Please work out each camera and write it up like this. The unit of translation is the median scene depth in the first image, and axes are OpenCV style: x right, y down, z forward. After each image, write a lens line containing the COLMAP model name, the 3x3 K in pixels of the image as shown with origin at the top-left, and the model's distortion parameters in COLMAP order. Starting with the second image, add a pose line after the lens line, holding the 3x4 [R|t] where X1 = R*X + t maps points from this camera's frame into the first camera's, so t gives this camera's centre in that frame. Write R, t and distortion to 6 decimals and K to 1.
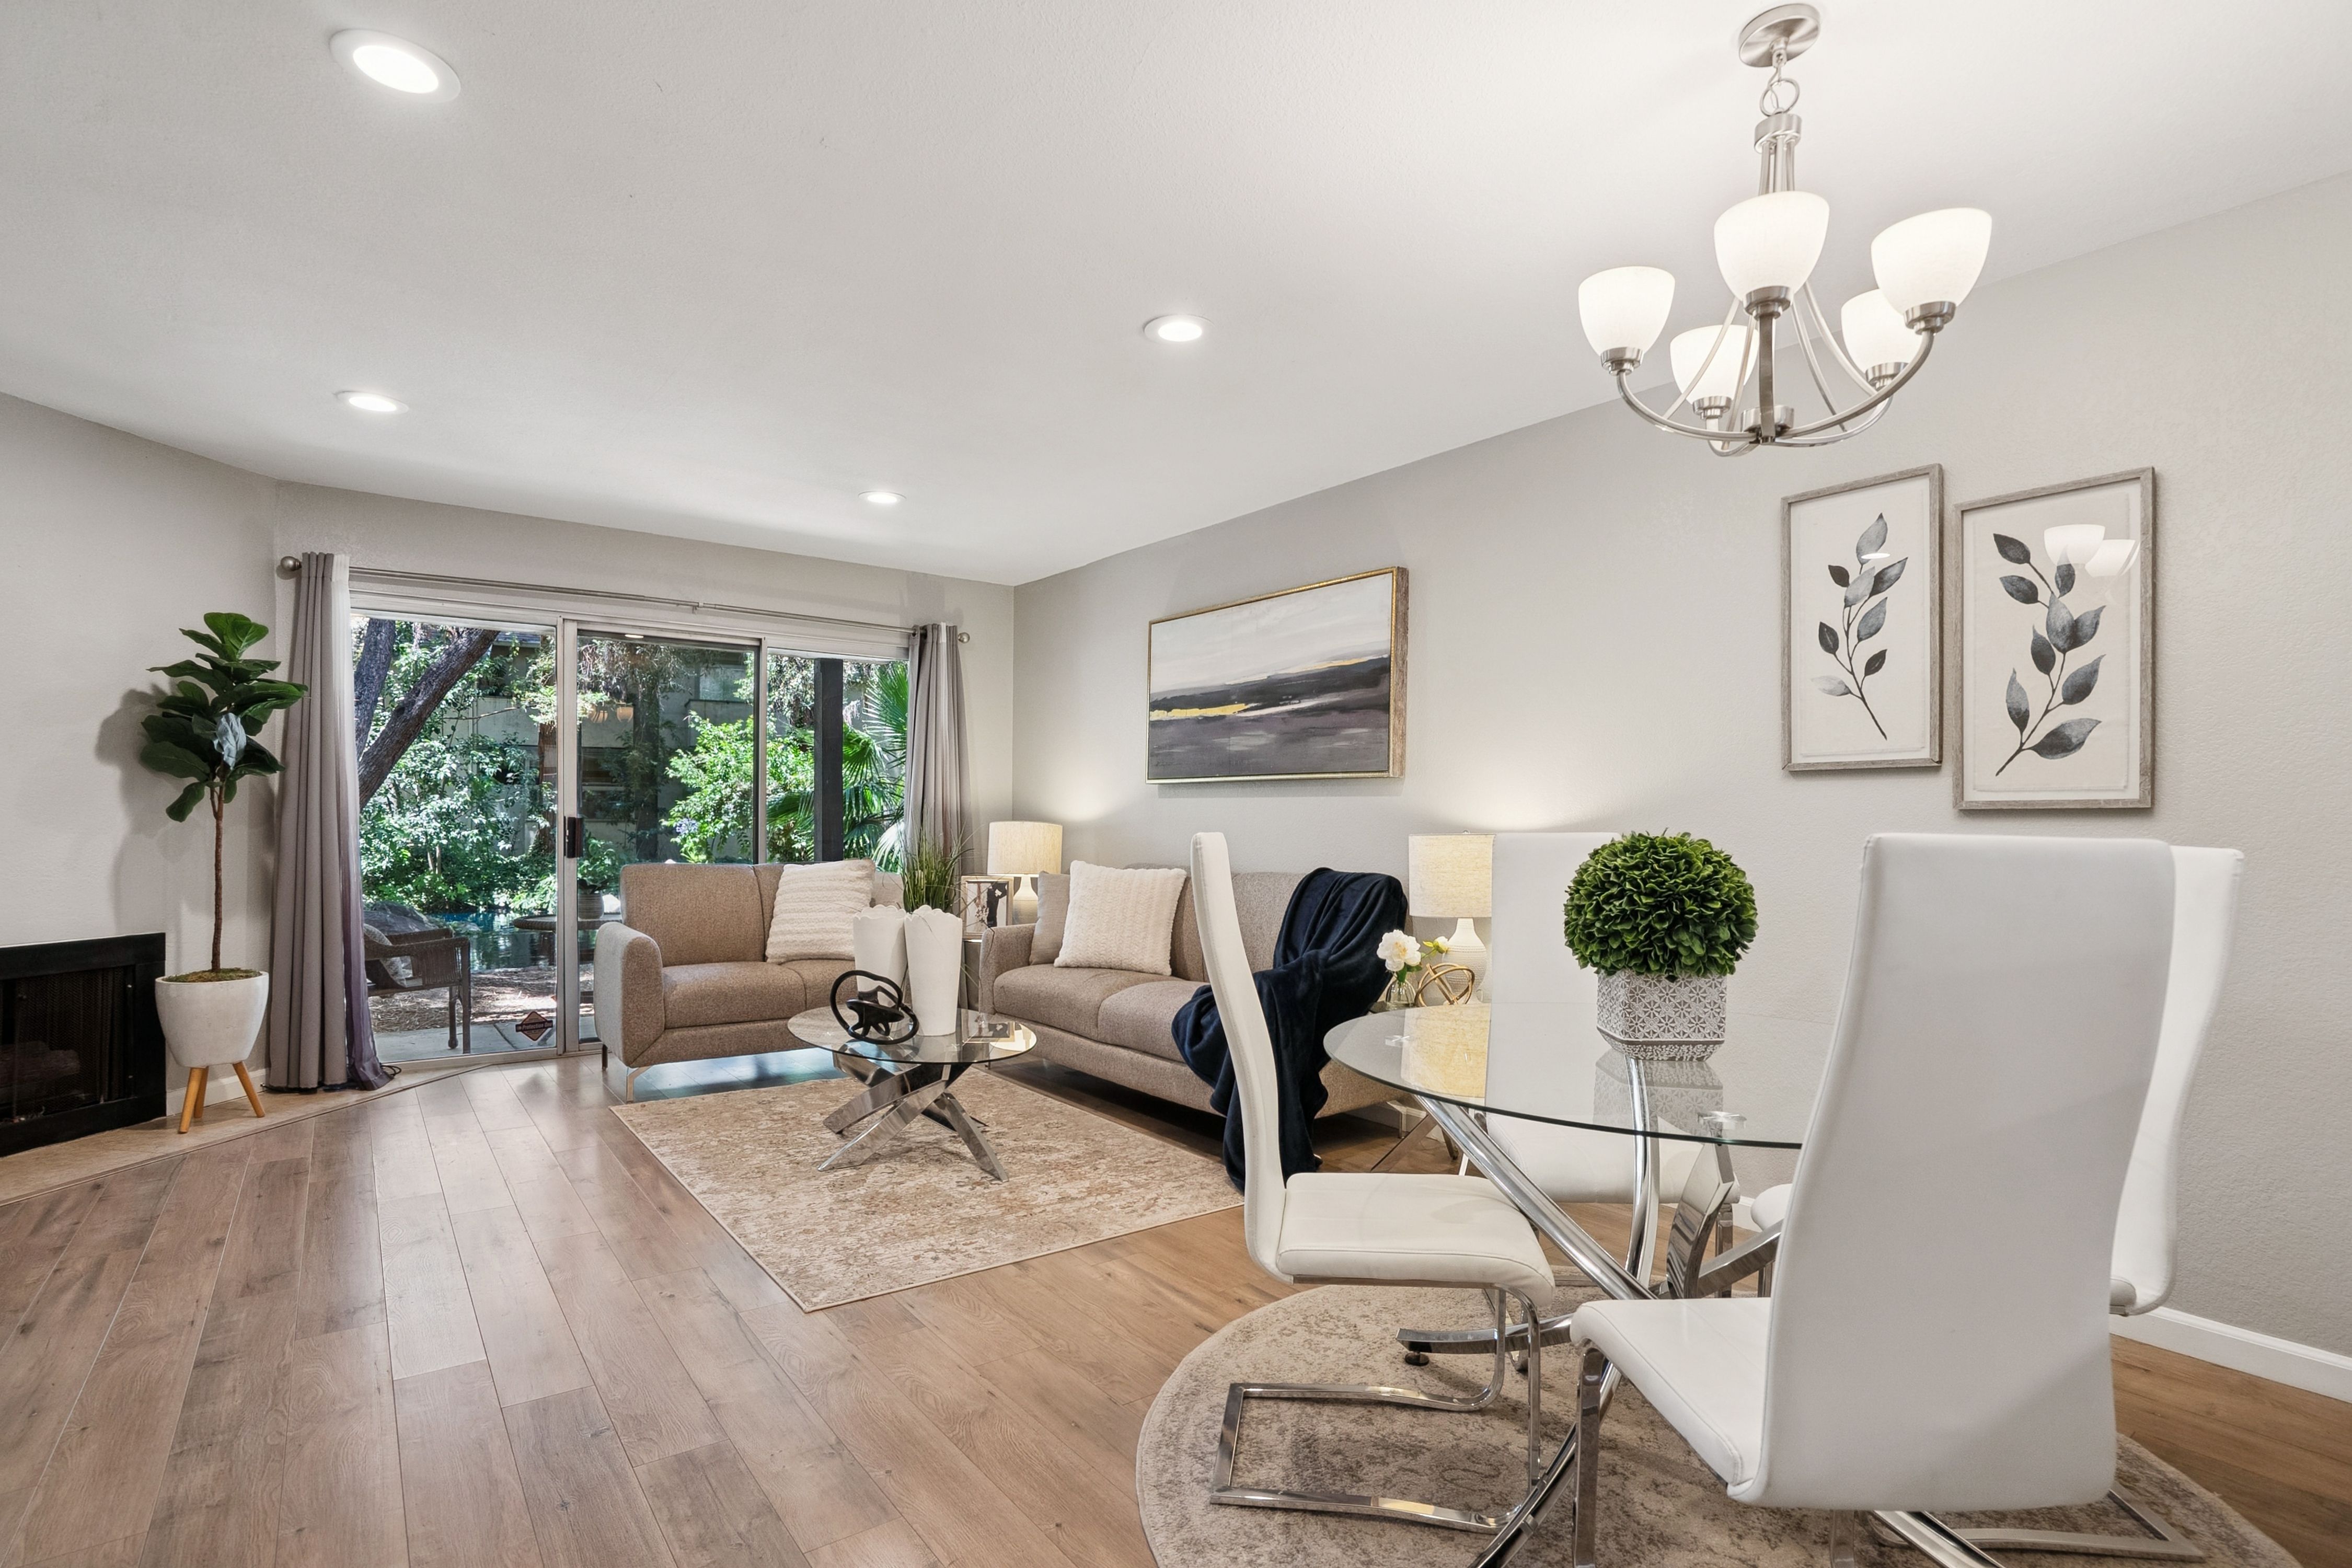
lens RADIAL K [[1130.9, 0, 1176.2], [0, 1130.9, 836.9], [0, 0, 1]] dist [-0.054774, 0.024153]
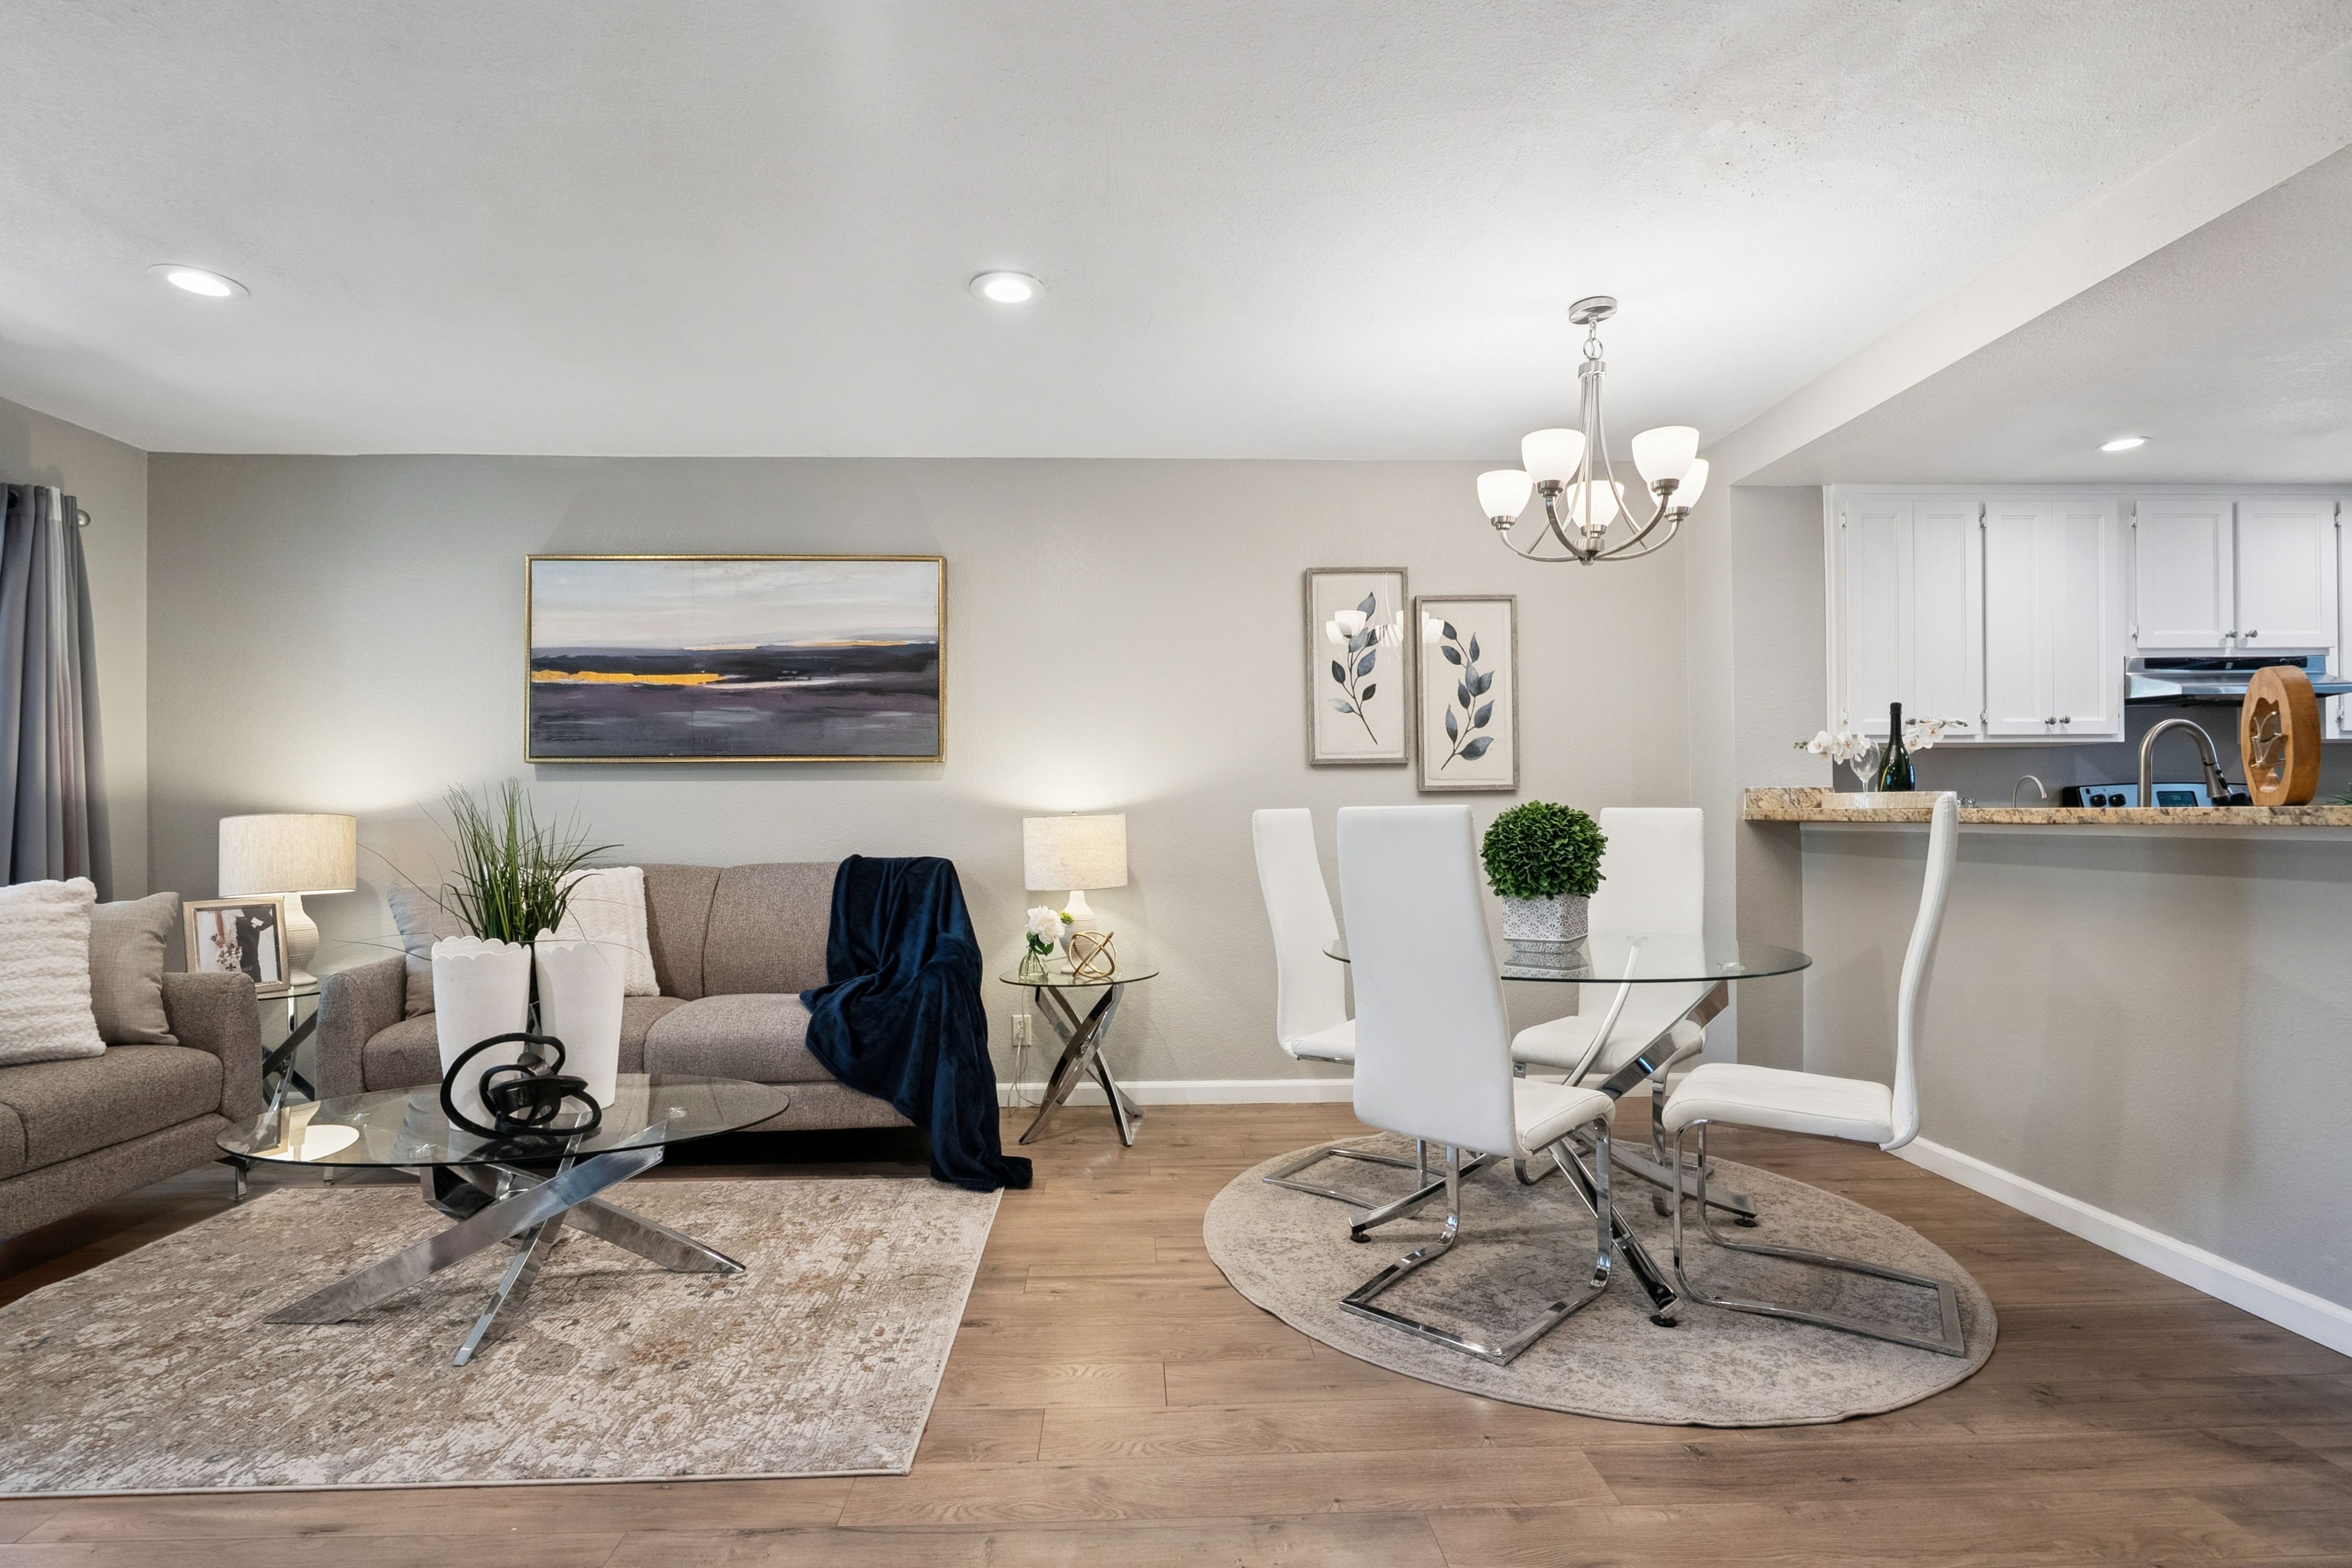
lens RADIAL K [[1094.1, 0, 1159.2], [0, 1094.1, 803.9], [0, 0, 1]] dist [-0.000634, -0.000609]
pose [[0.577459, -0.008584, 0.816374, -0.525168], [0.025458, 0.999648, -0.007497, -0.002848], [-0.816022, 0.025112, 0.577475, 0.281011]]
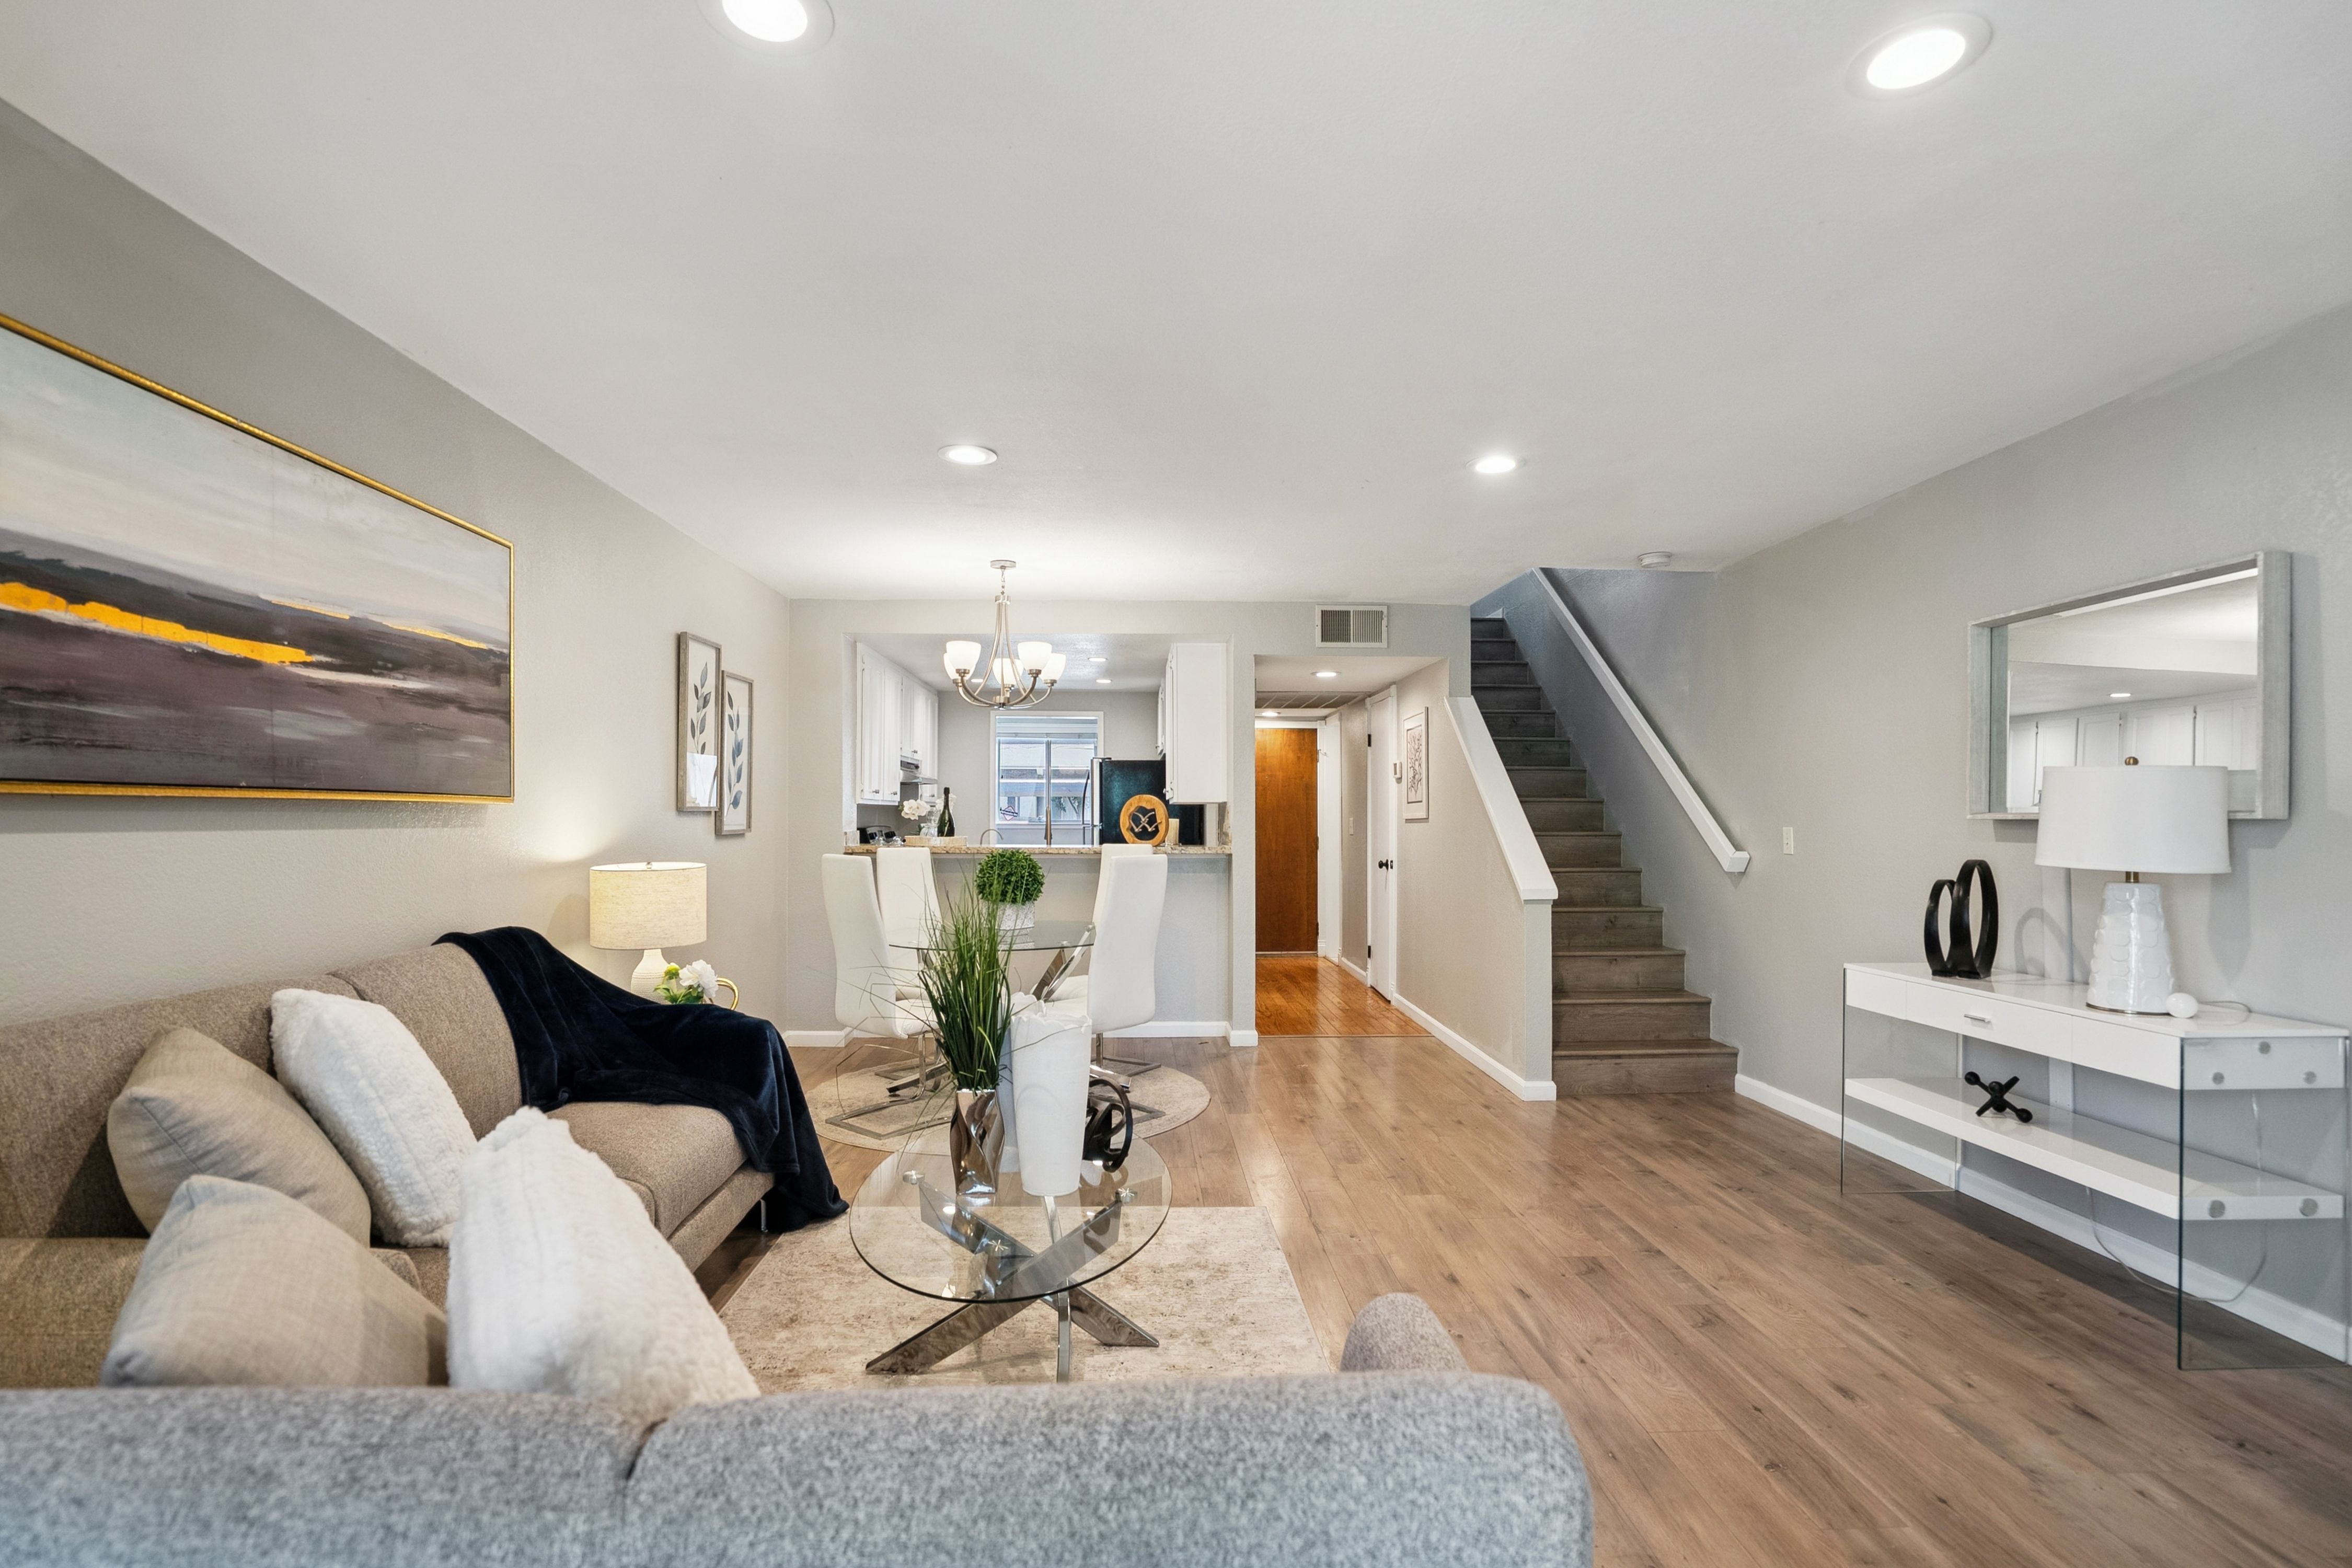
lens RADIAL K [[1121.9, 0, 1167.0], [0, 1121.9, 813.7], [0, 0, 1]] dist [-0.056752, 0.027564]
pose [[-0.818094, -0.012106, 0.574957, -0.666375], [-0.002688, 0.999848, 0.017227, -0.063948], [-0.575078, 0.012548, -0.818002, 1.427031]]
